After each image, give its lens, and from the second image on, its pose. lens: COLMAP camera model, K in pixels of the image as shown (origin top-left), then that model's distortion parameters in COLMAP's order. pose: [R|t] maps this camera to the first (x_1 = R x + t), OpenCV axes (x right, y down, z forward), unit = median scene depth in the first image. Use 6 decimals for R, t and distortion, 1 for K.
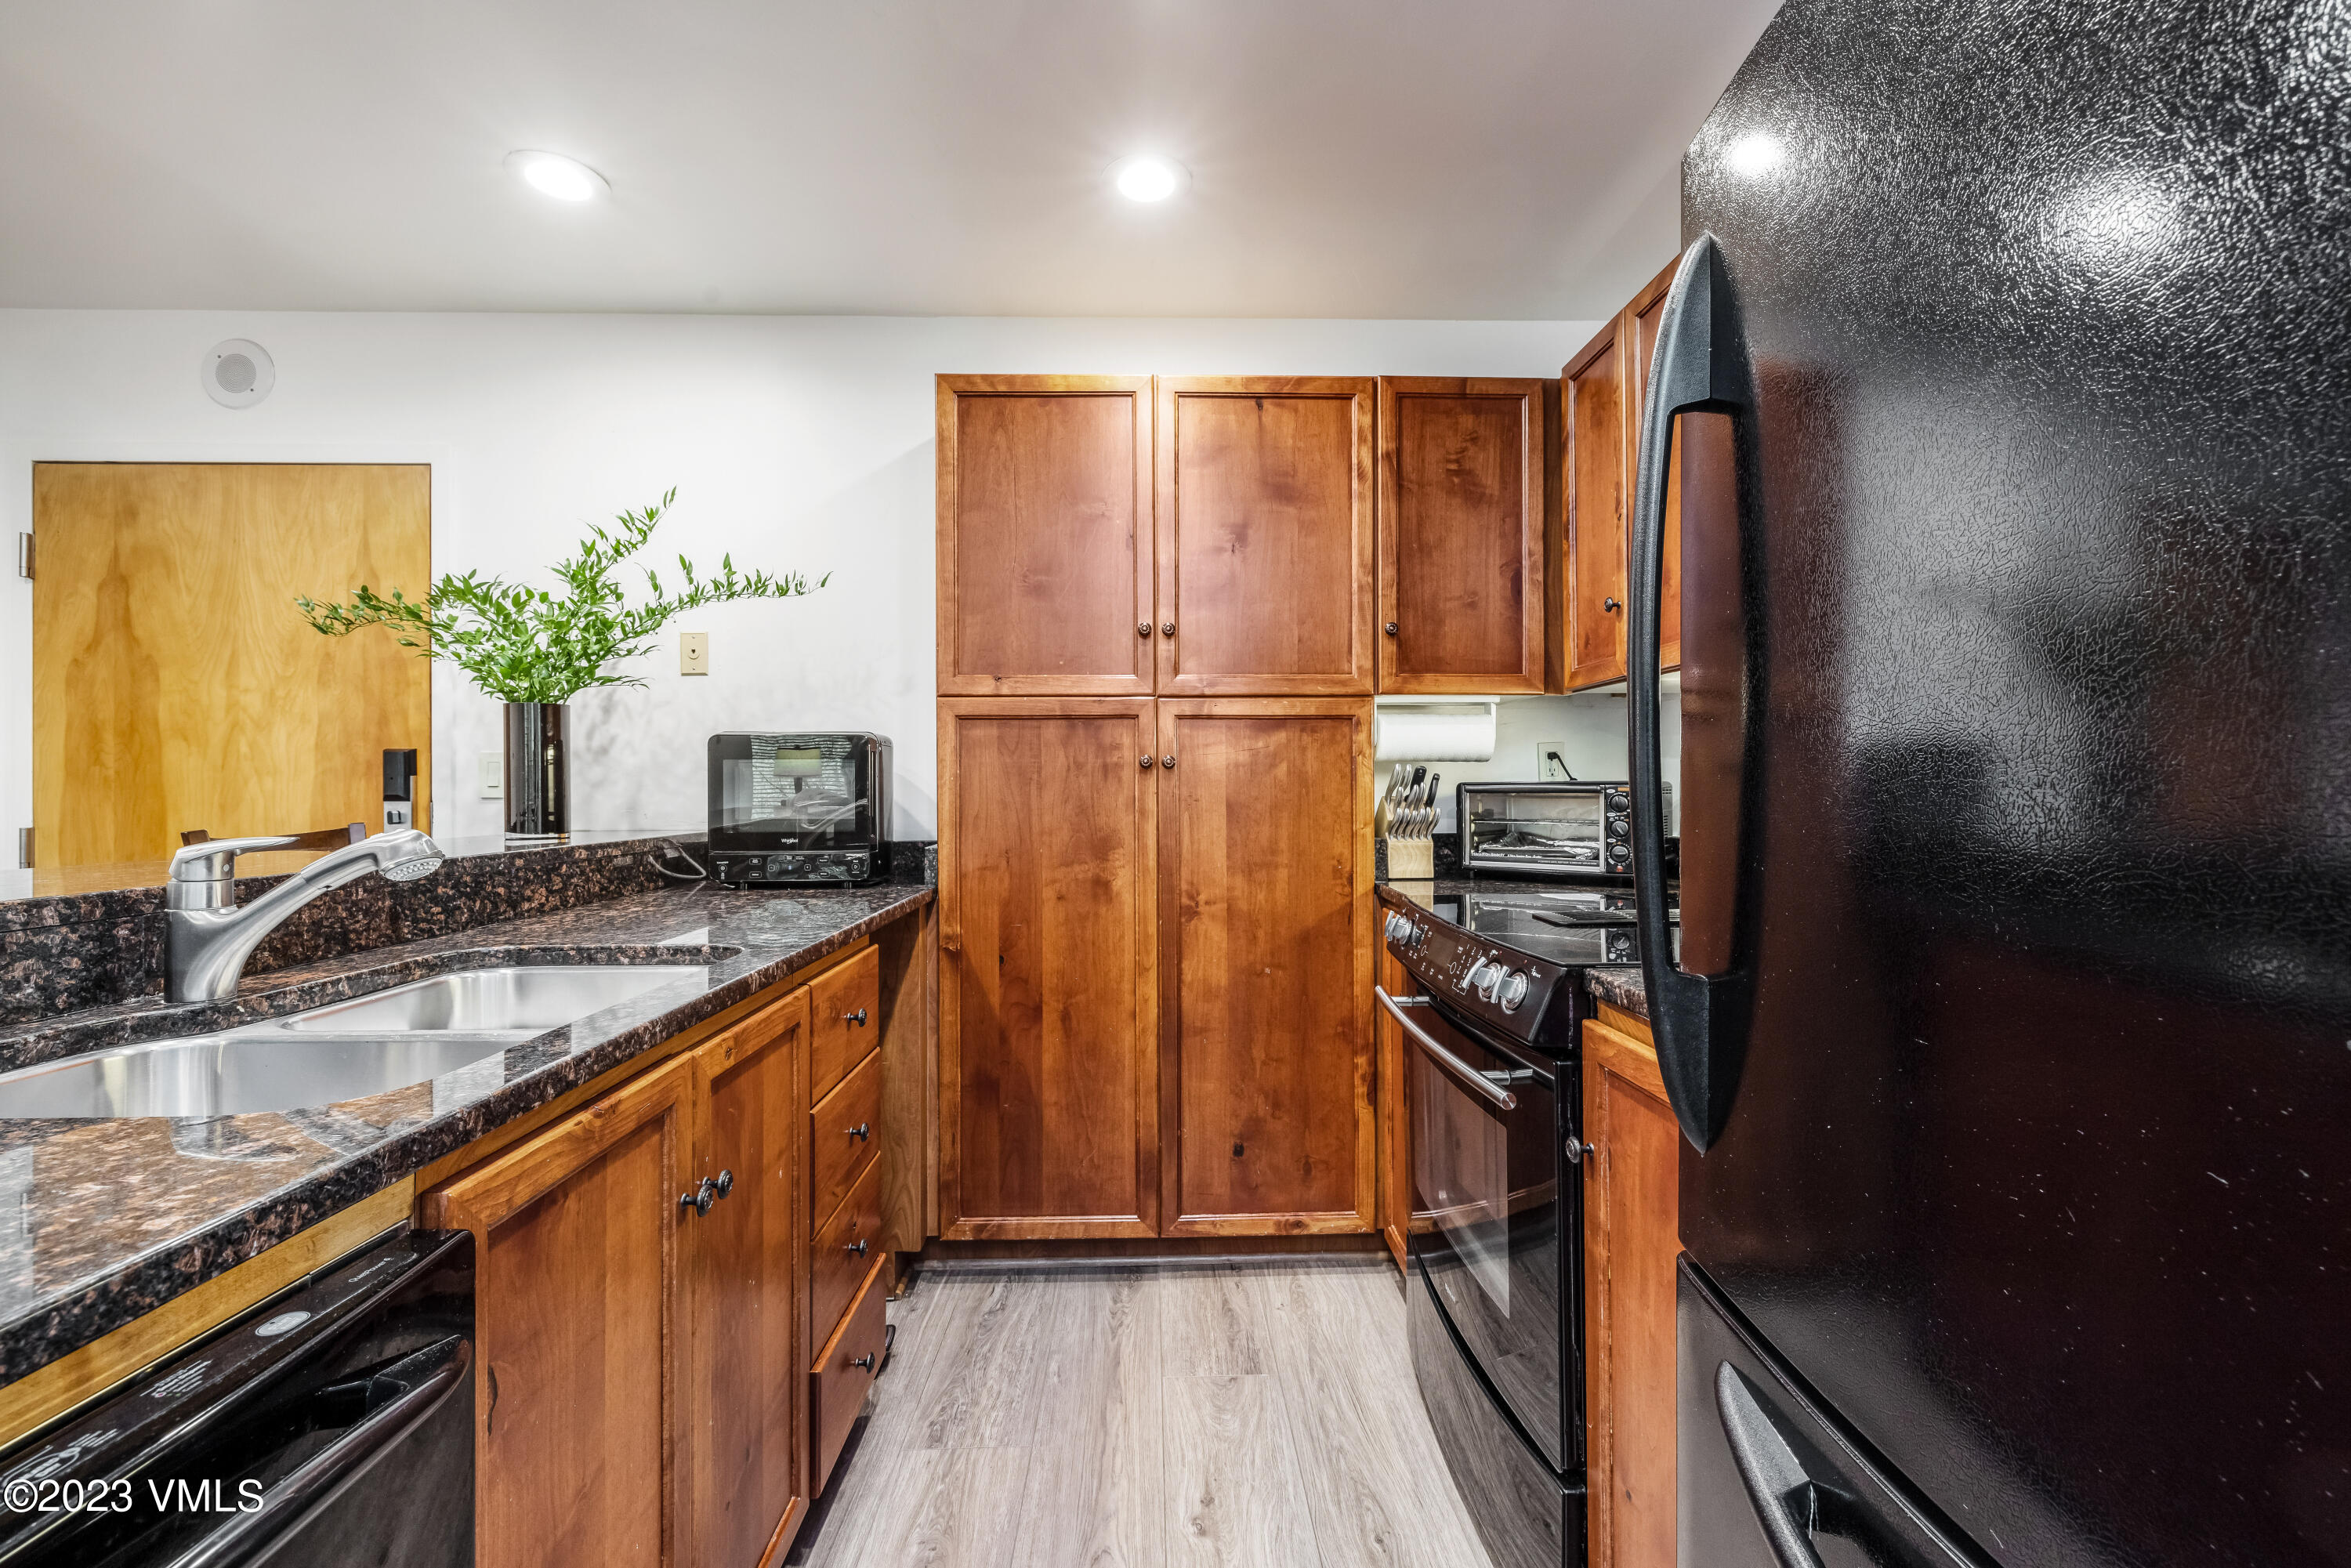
lens RADIAL K [[989.7, 0, 1171.6], [0, 989.7, 781.9], [0, 0, 1]] dist [-0.002151, 0.000114]
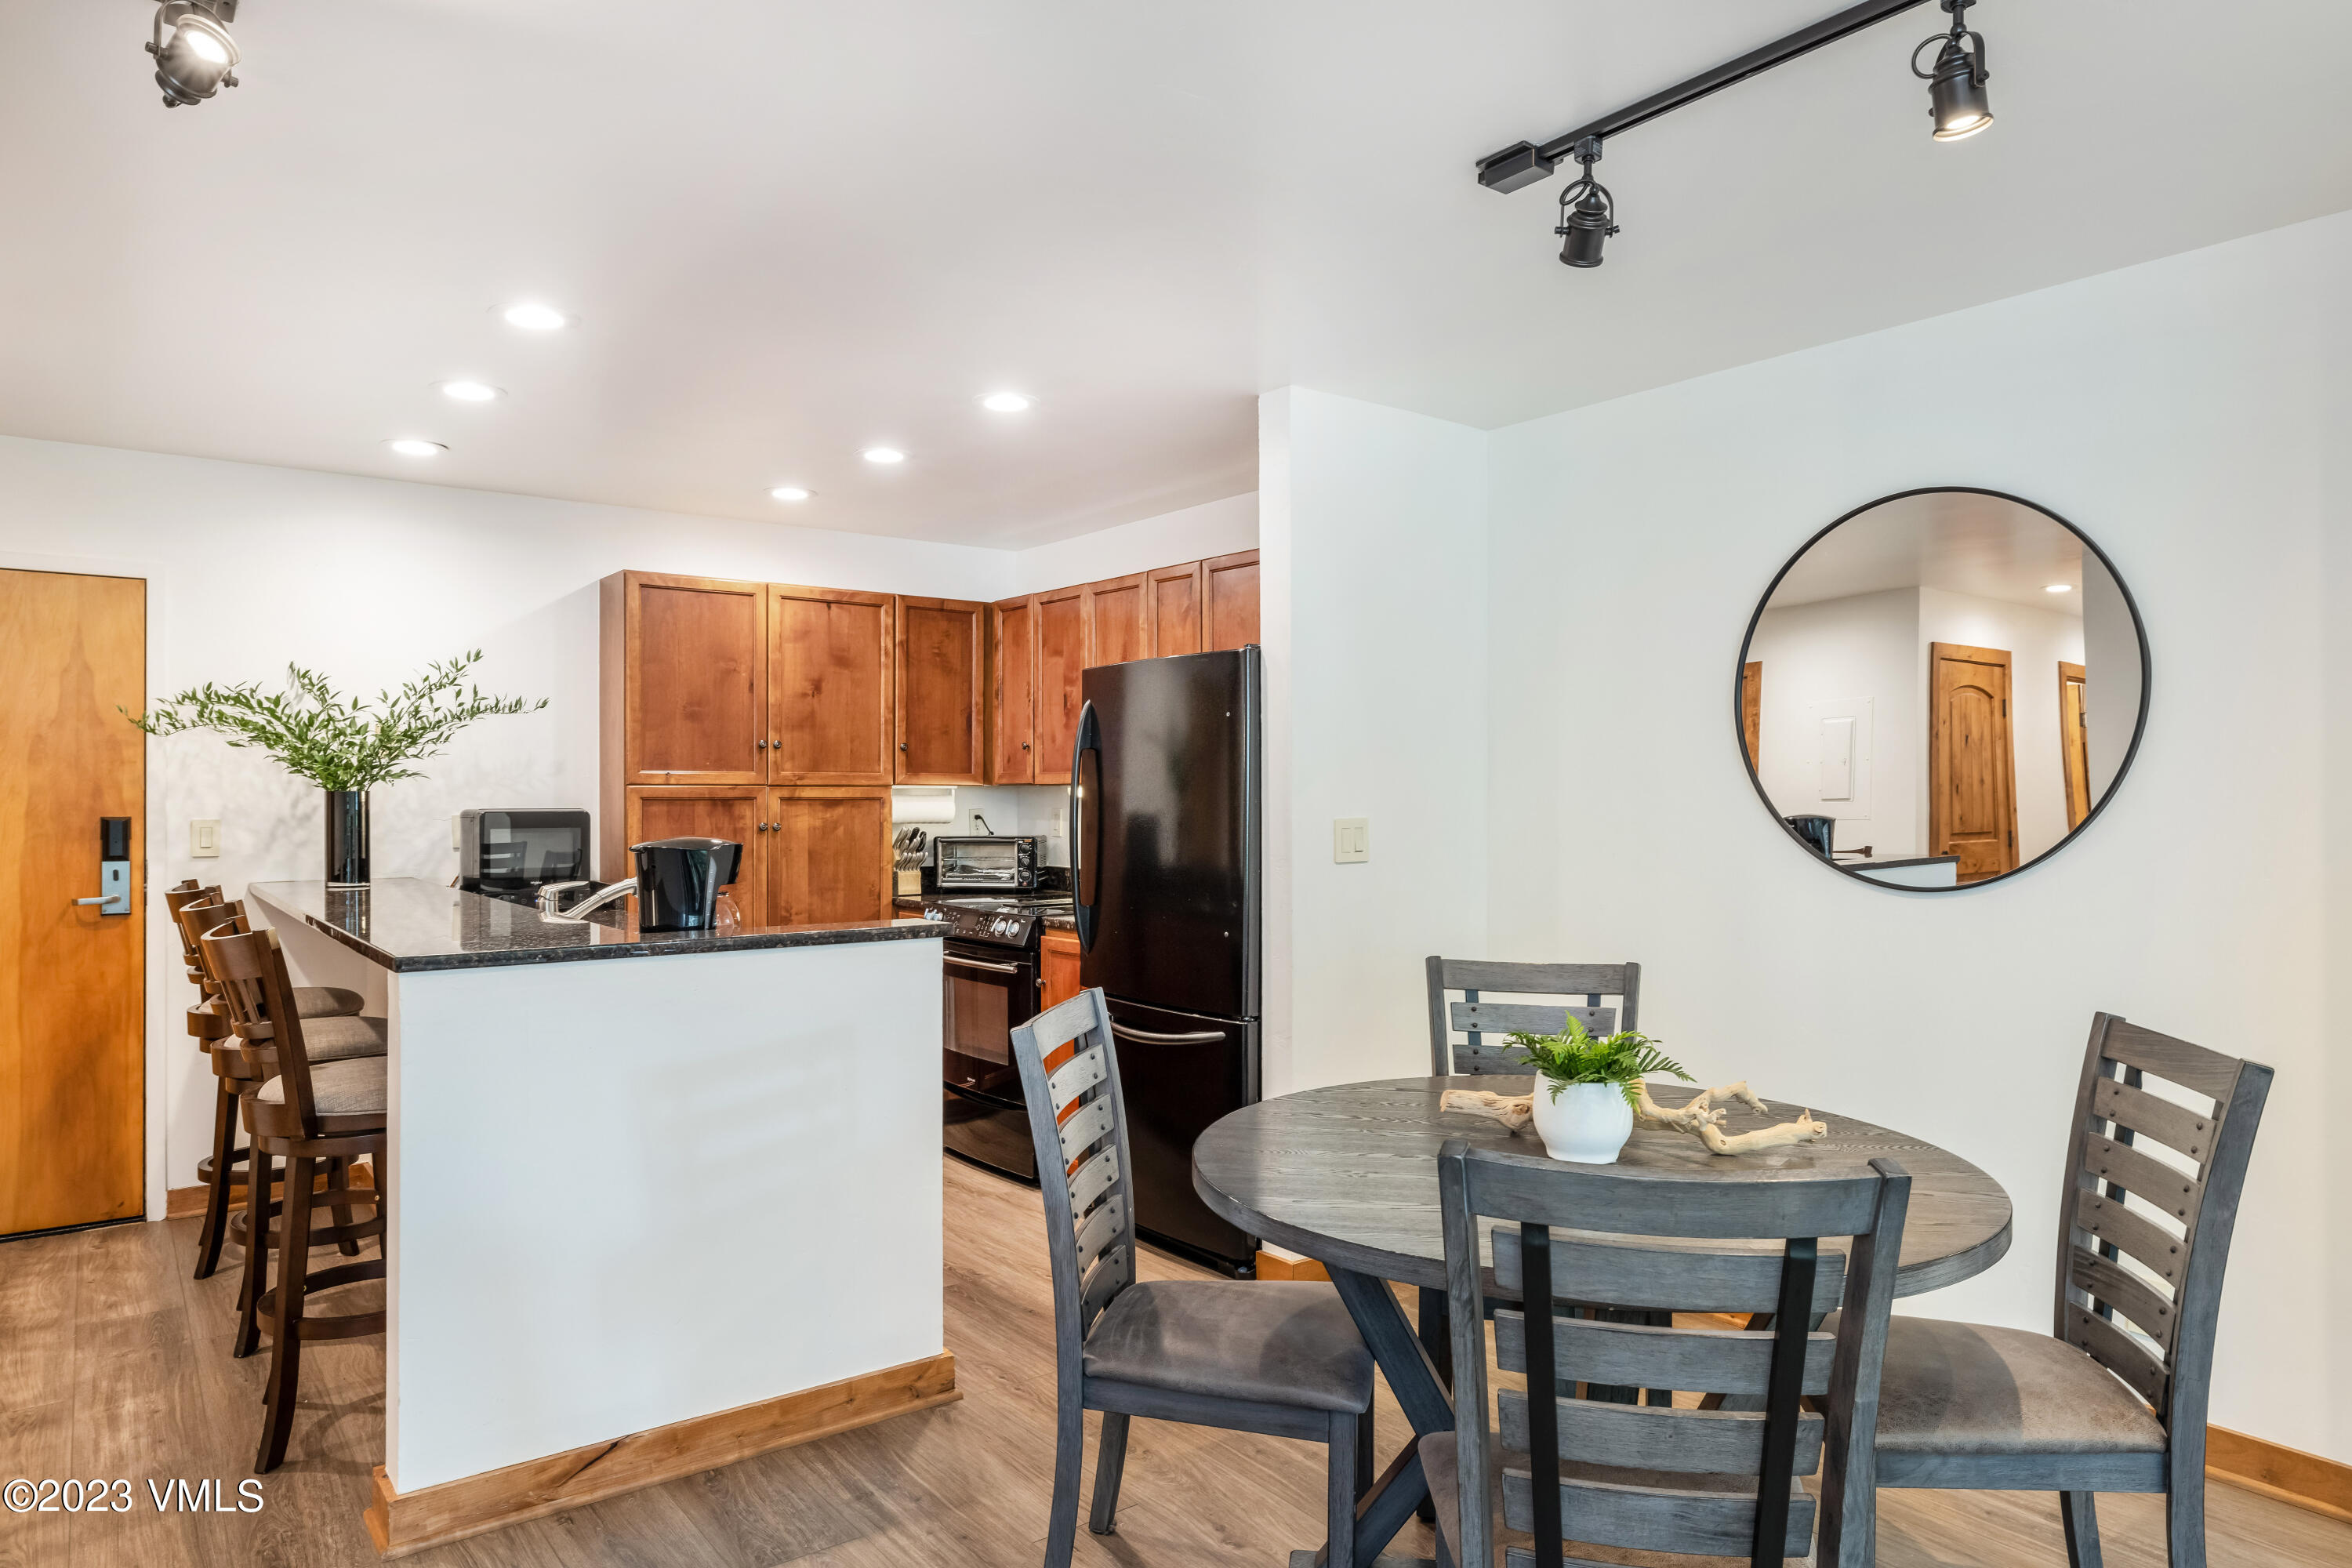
lens RADIAL K [[1495.9, 0, 1185.6], [0, 1495.9, 786.9], [0, 0, 1]] dist [-0.001623, -0.002426]
pose [[0.809506, 0.007172, 0.587067, -0.879825], [-0.008437, 0.999964, -0.000582, -0.088110], [-0.587051, -0.004482, 0.809538, -1.338479]]
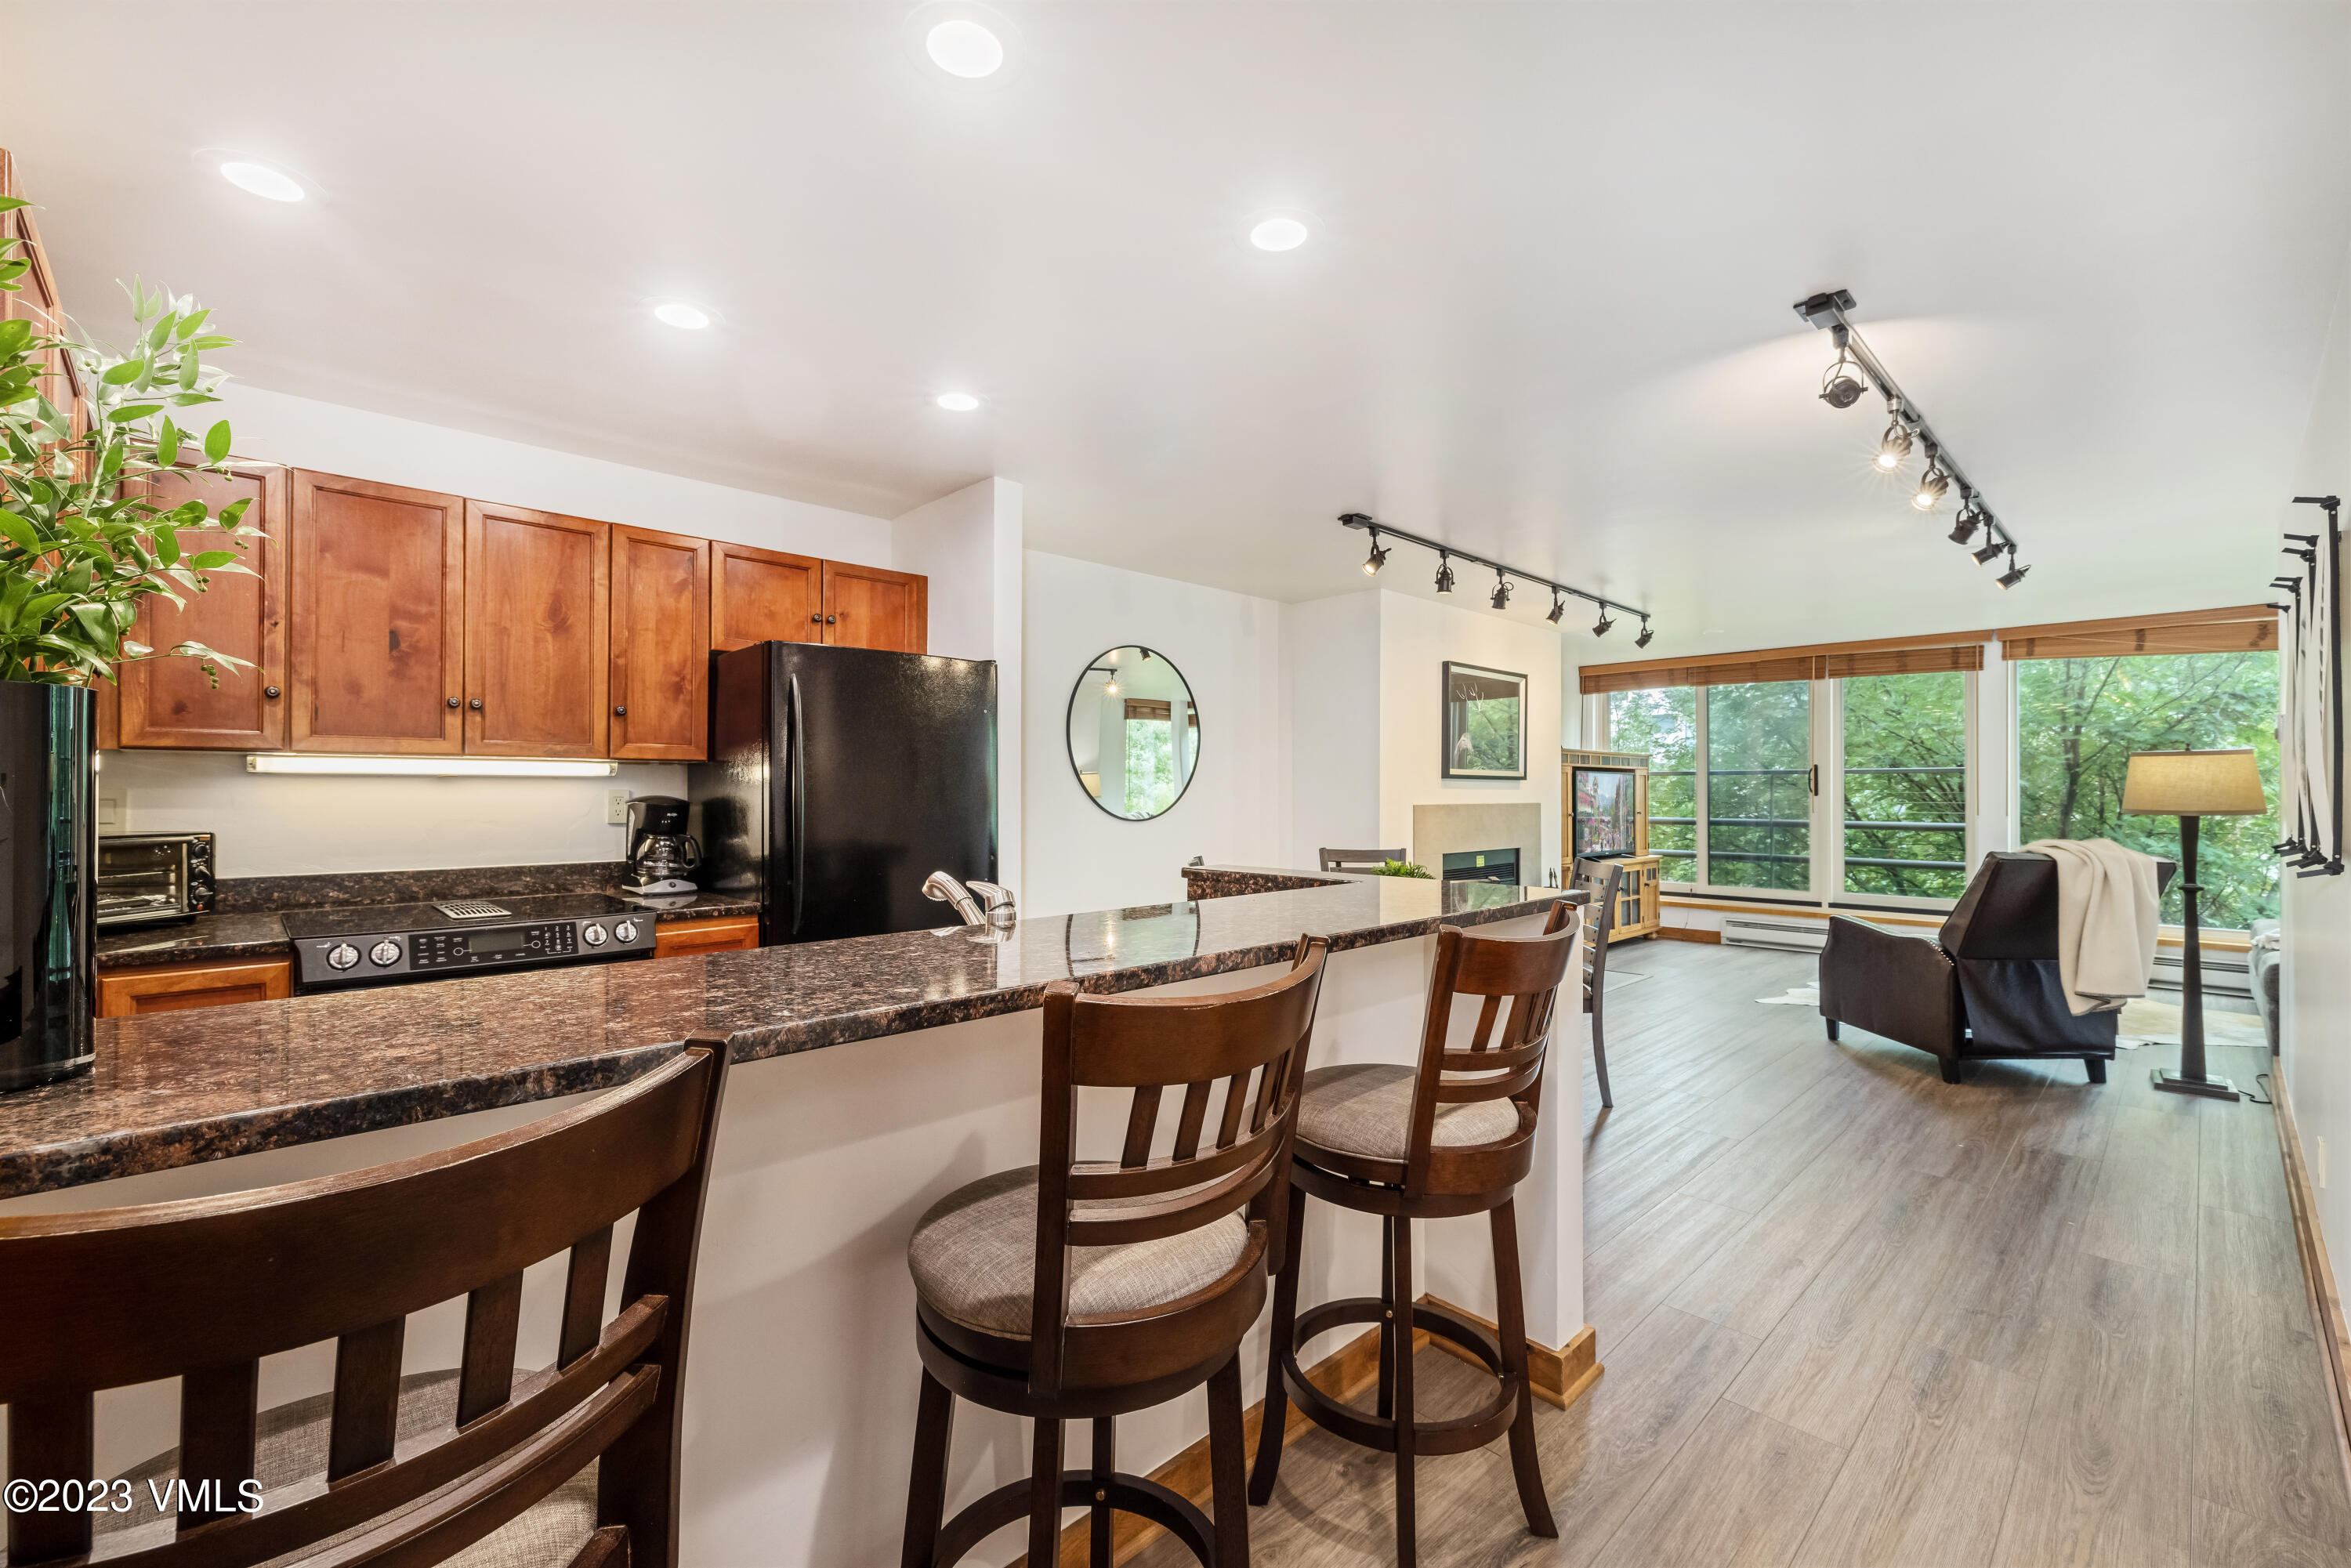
lens RADIAL K [[989.7, 0, 1170.1], [0, 989.7, 780.4], [0, 0, 1]] dist [-0.002151, 0.000114]
pose [[-0.676272, 0.011825, 0.736557, -1.099226], [-0.003834, 0.999801, -0.019572, -0.040789], [-0.736642, -0.016060, -0.676092, 0.878138]]
